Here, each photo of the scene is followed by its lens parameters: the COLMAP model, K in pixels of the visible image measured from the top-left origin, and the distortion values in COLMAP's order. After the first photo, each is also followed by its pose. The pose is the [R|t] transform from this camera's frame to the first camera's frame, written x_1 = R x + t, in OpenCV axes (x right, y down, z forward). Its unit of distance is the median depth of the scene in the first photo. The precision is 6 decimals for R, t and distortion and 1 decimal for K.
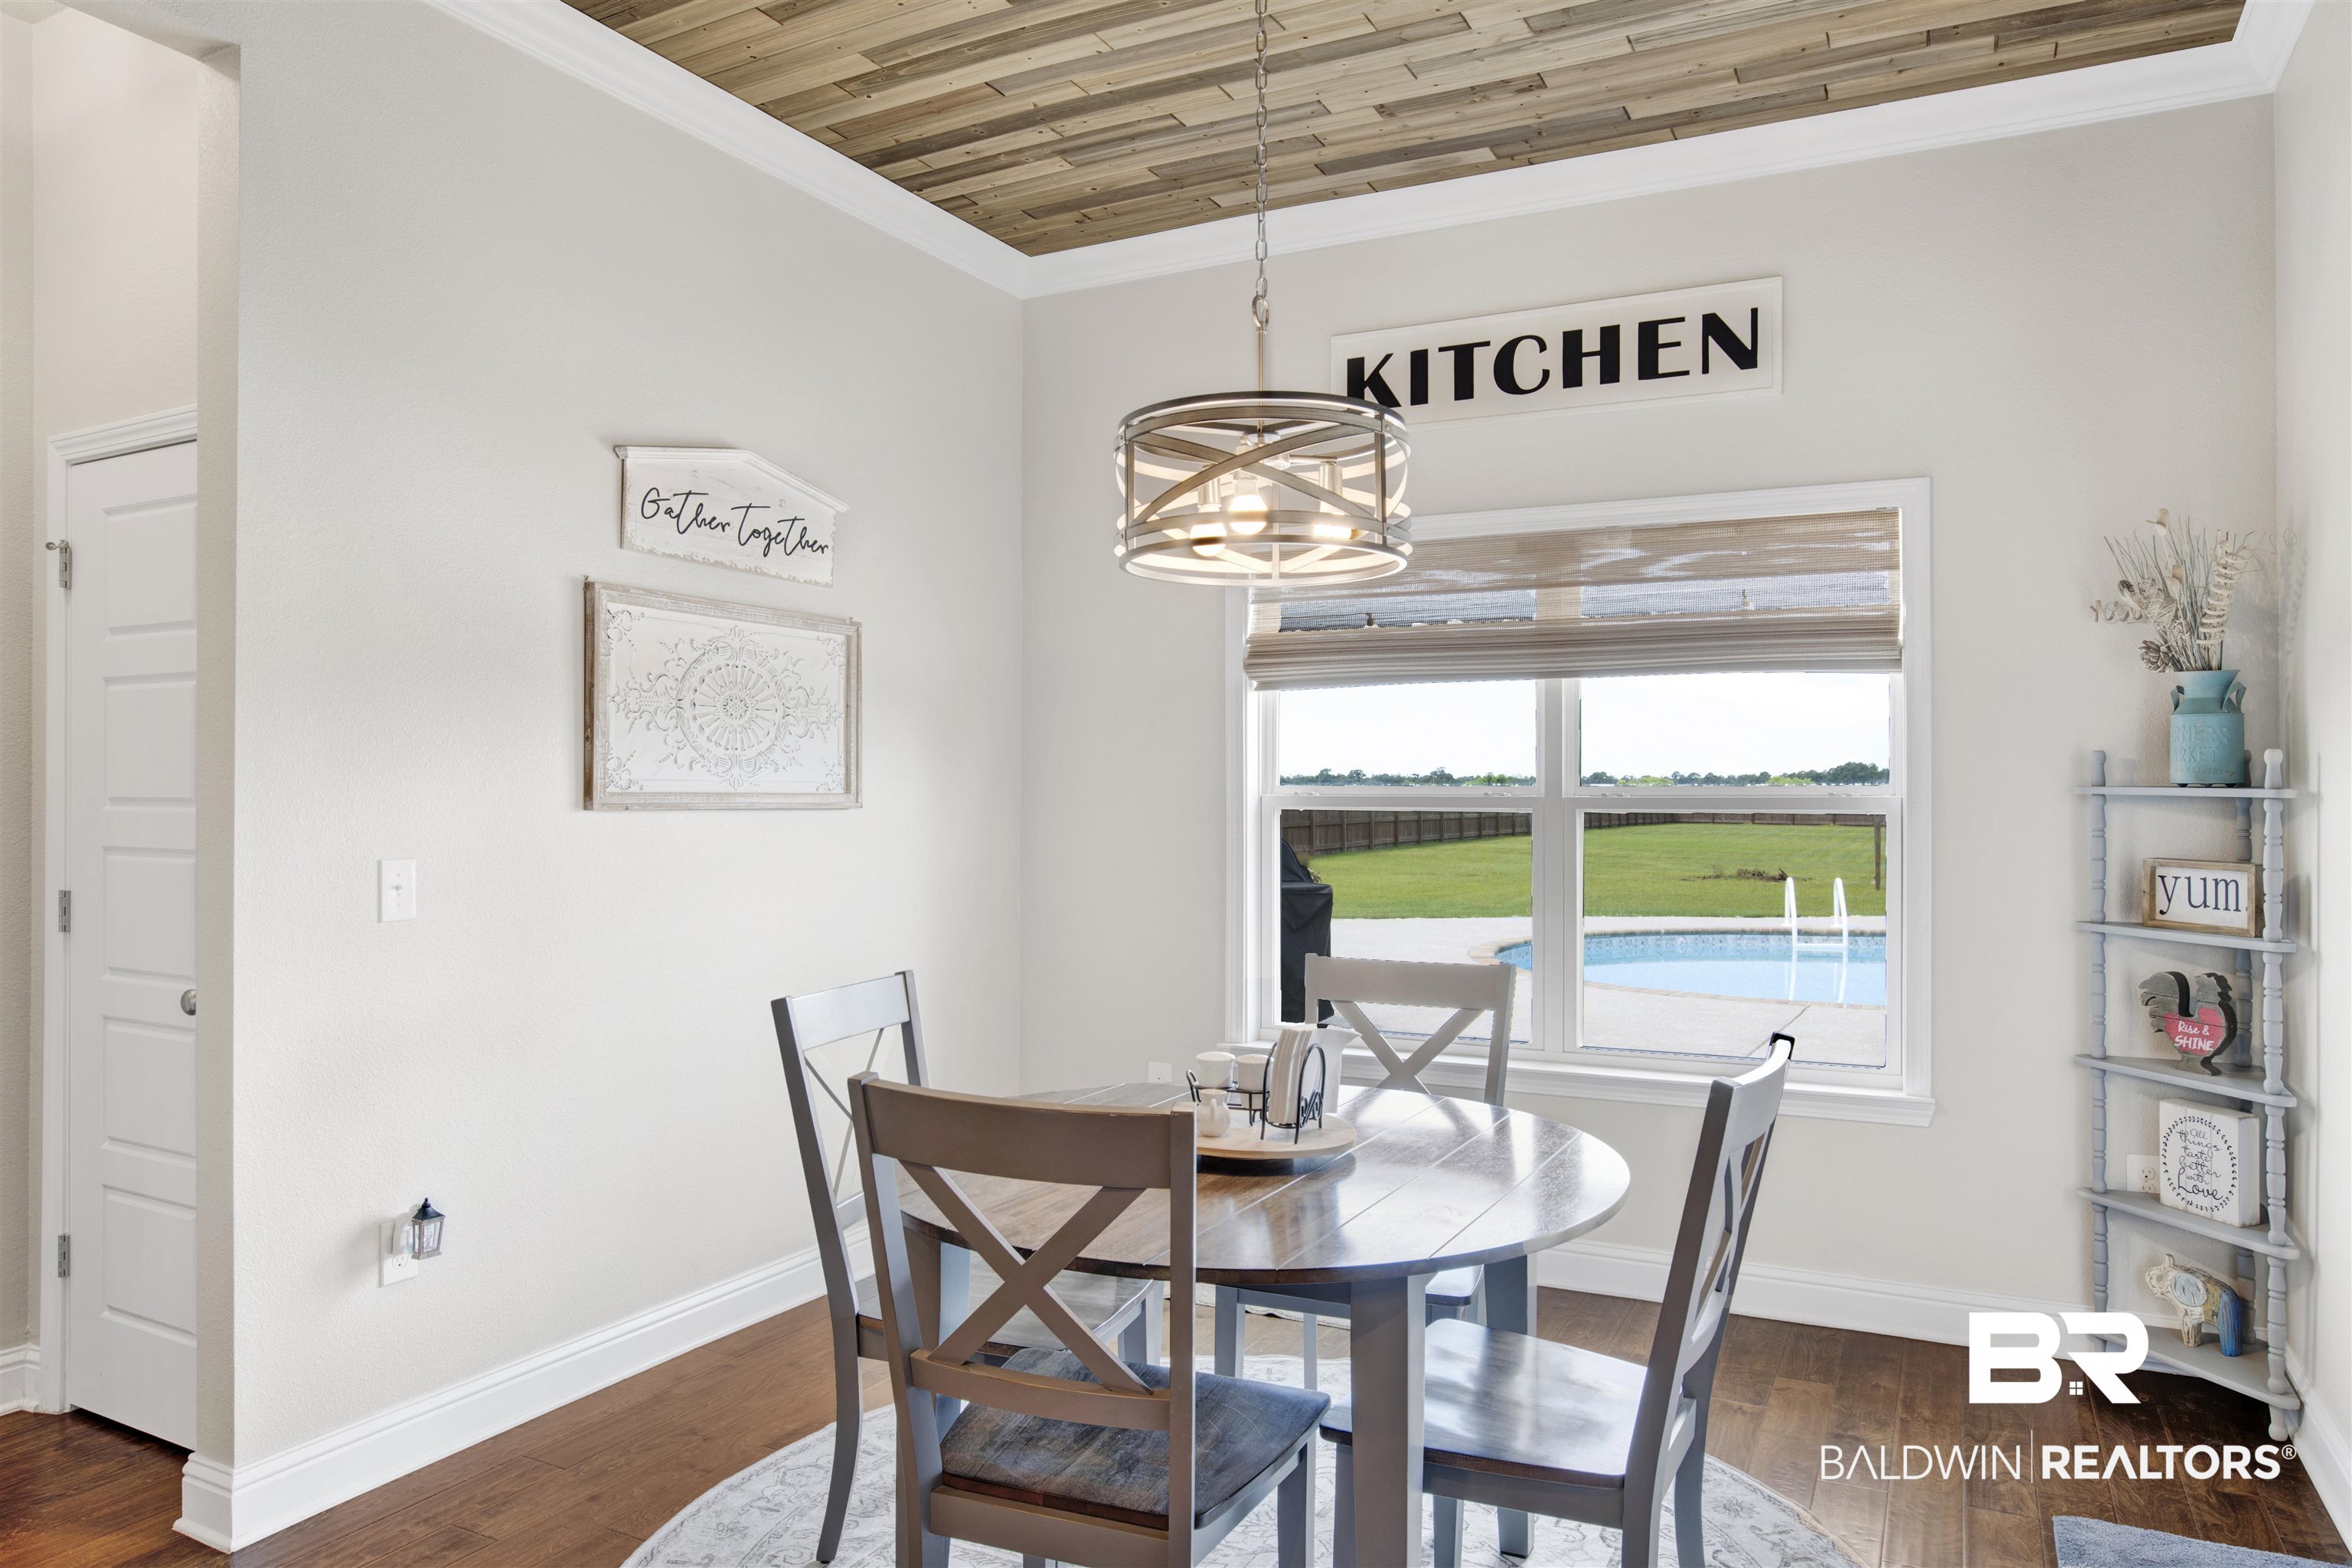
lens RADIAL K [[1500.1, 0, 1184.4], [0, 1500.1, 787.3], [0, 0, 1]] dist [-0.045855, 0.019330]
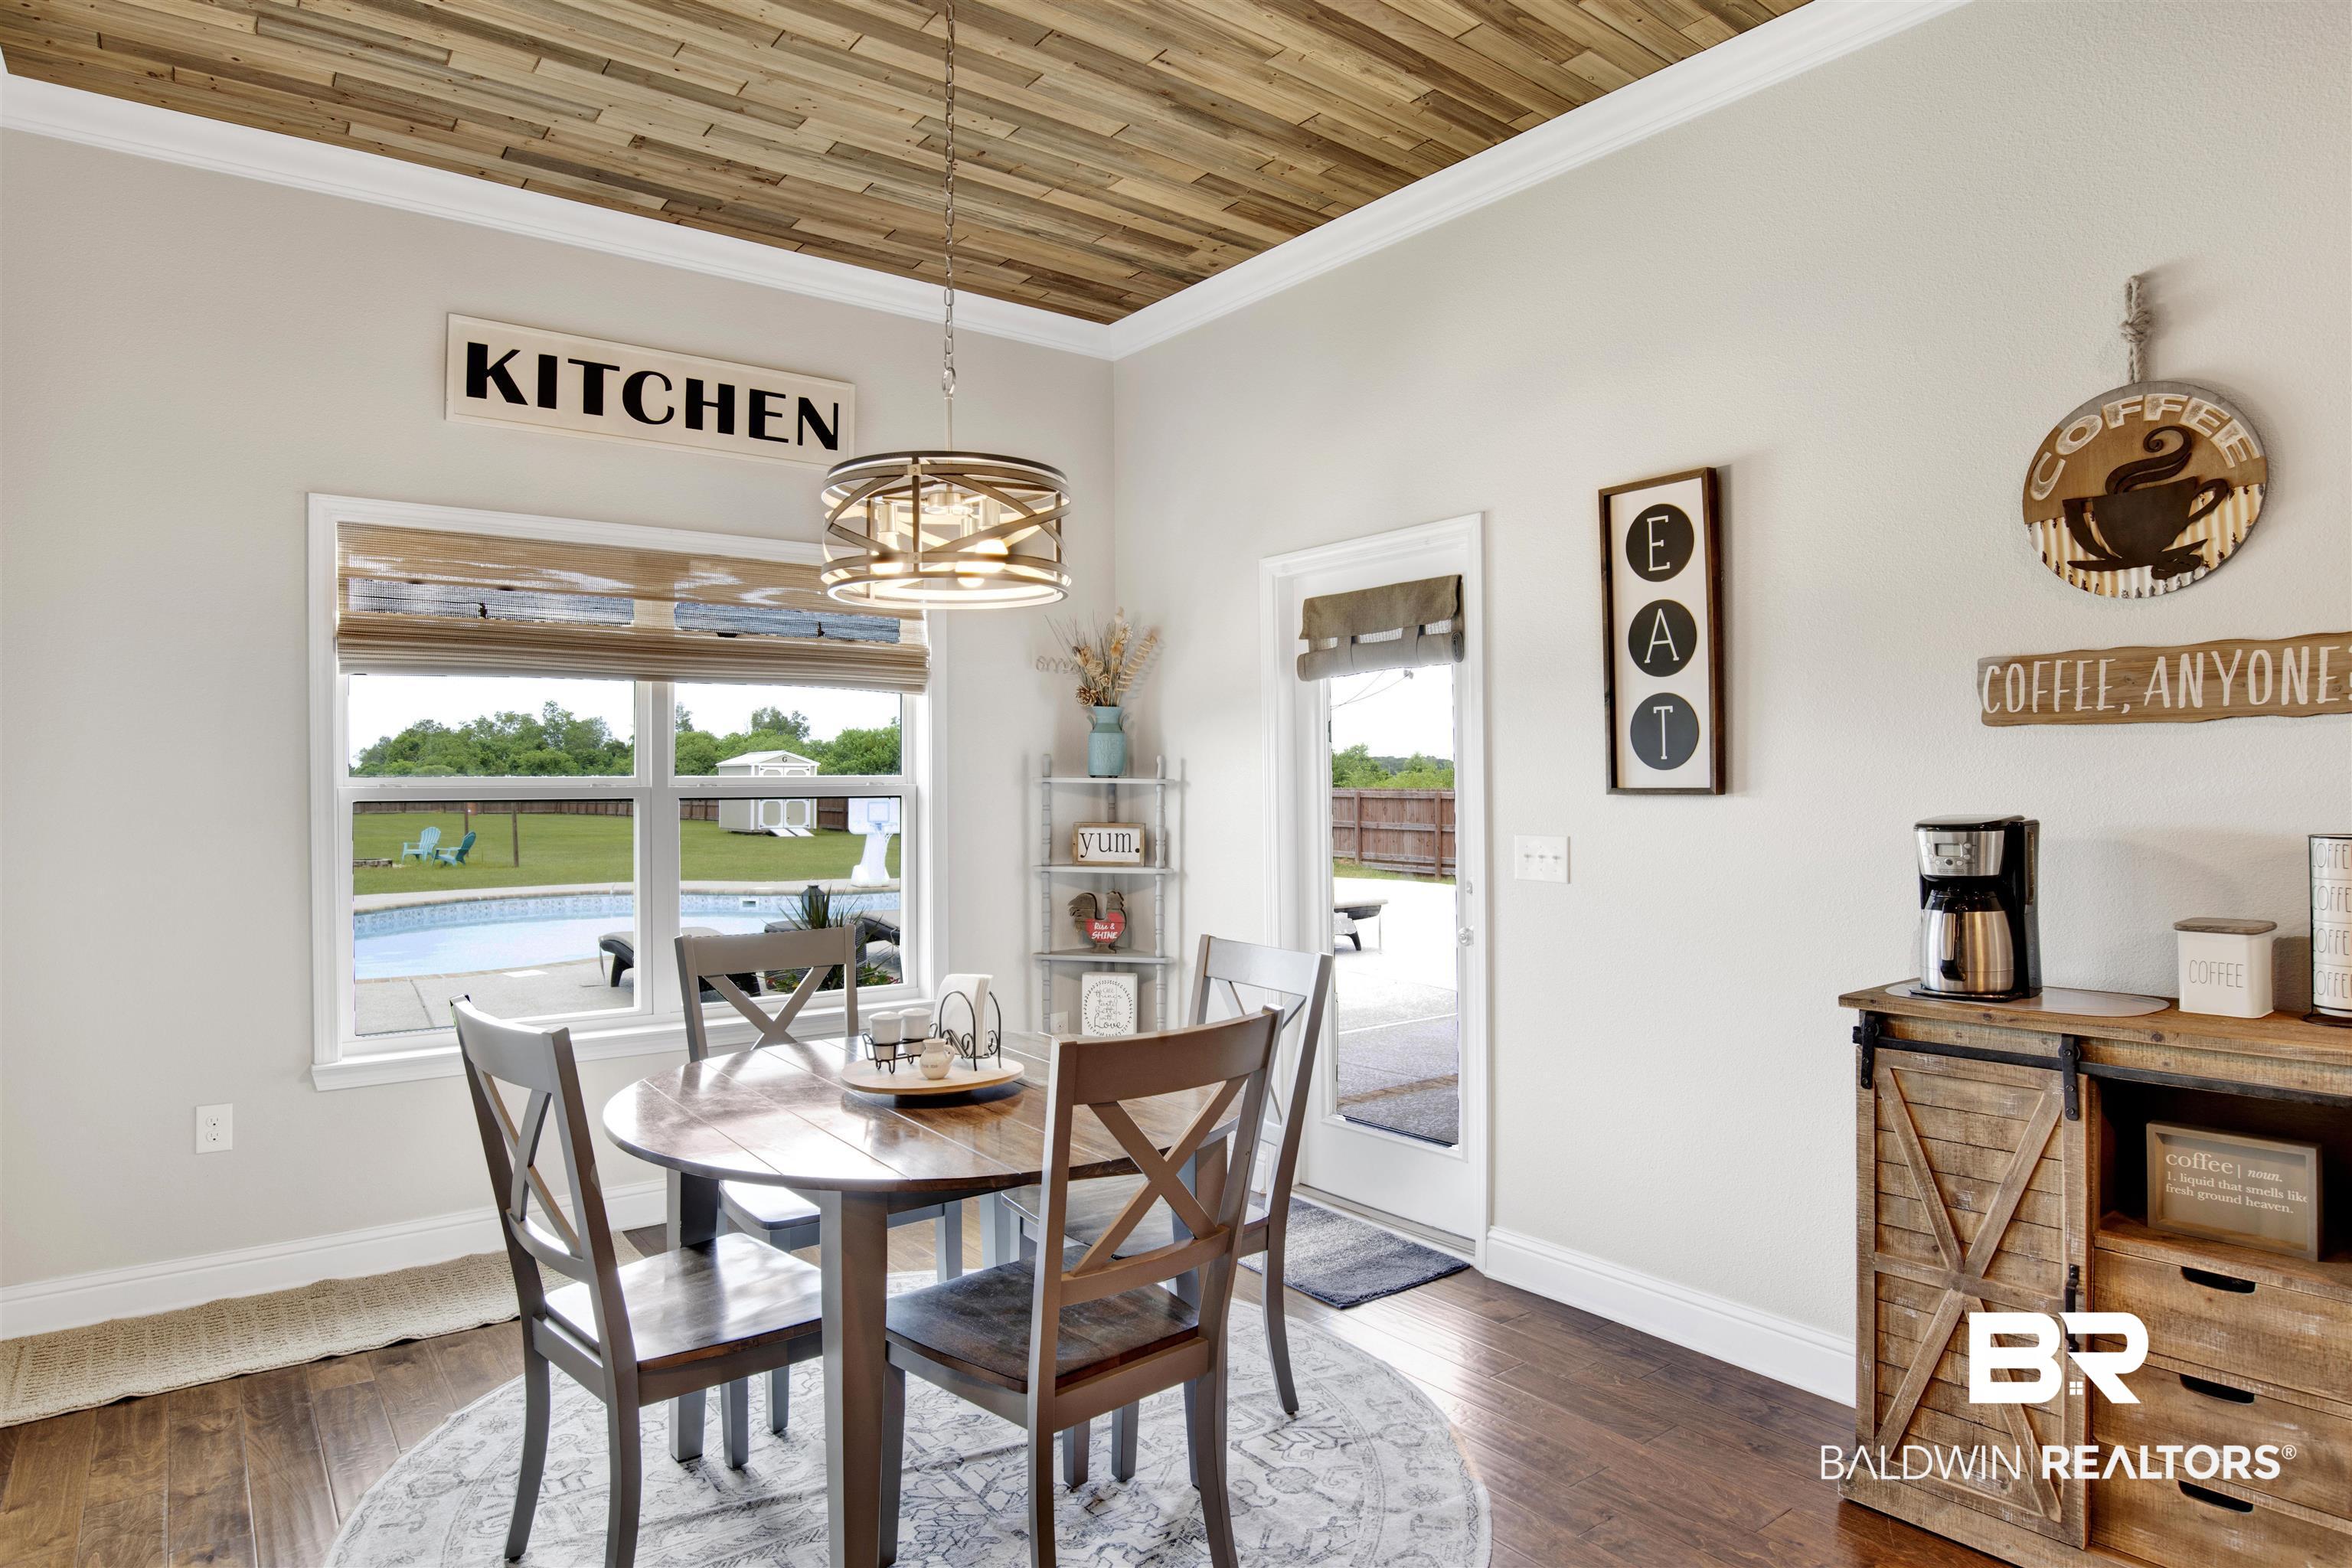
lens RADIAL K [[1322.0, 0, 1183.0], [0, 1322.0, 775.7], [0, 0, 1]] dist [-0.052915, 0.018881]
pose [[0.456043, -0.000897, 0.889957, -0.478076], [0.000001, 0.999999, 0.001008, -0.003208], [-0.889958, -0.000459, 0.456043, 0.215120]]
